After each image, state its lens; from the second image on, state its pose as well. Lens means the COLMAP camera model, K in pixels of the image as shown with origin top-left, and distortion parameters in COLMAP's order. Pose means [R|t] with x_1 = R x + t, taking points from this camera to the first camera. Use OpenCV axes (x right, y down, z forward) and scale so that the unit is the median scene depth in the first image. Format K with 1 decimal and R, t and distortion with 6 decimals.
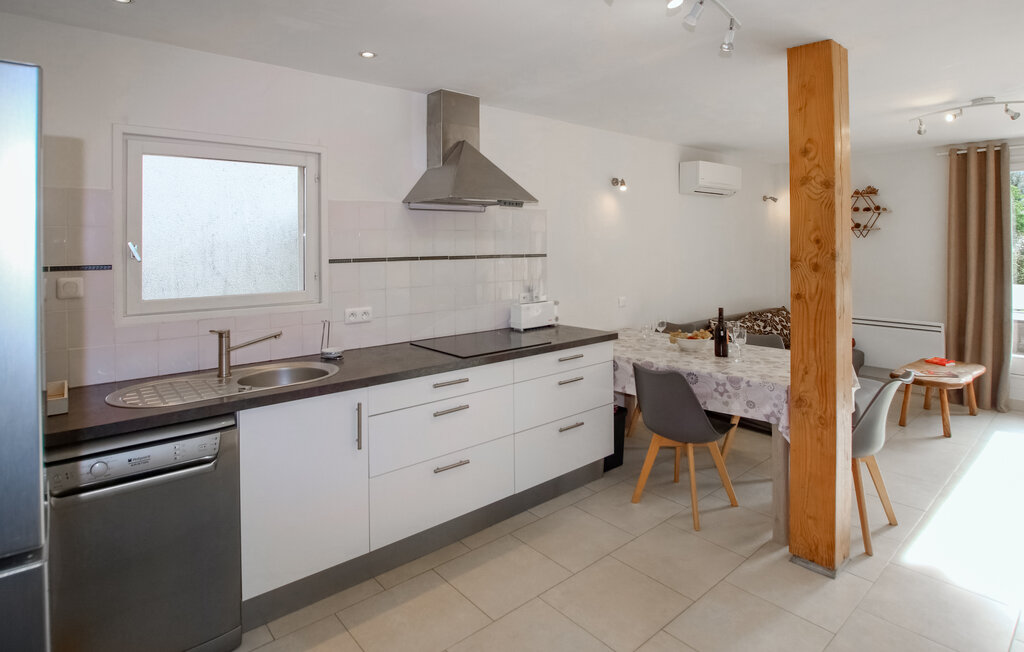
lens RADIAL K [[506.2, 0, 512.0], [0, 506.2, 326.0], [0, 0, 1]] dist [-0.024336, 0.000433]
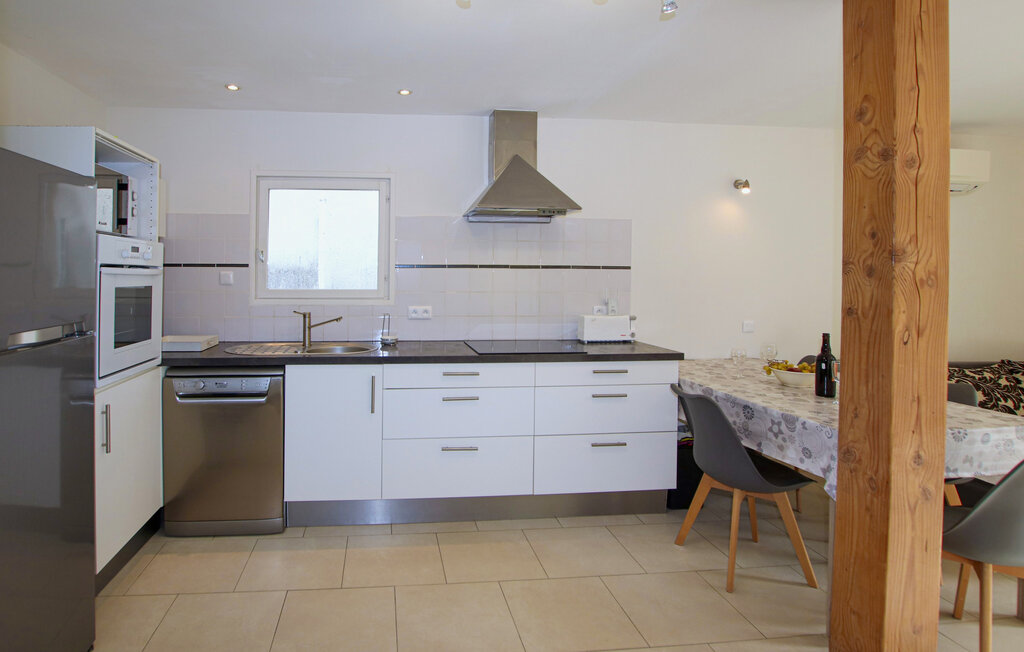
lens RADIAL K [[518.4, 0, 509.8], [0, 518.4, 372.4], [0, 0, 1]] dist [-0.024005, -0.000250]
pose [[0.834354, 0.105638, -0.541012, 0.556069], [-0.096588, 0.994298, 0.045186, 0.044218], [0.542700, 0.014554, 0.839800, 0.084911]]
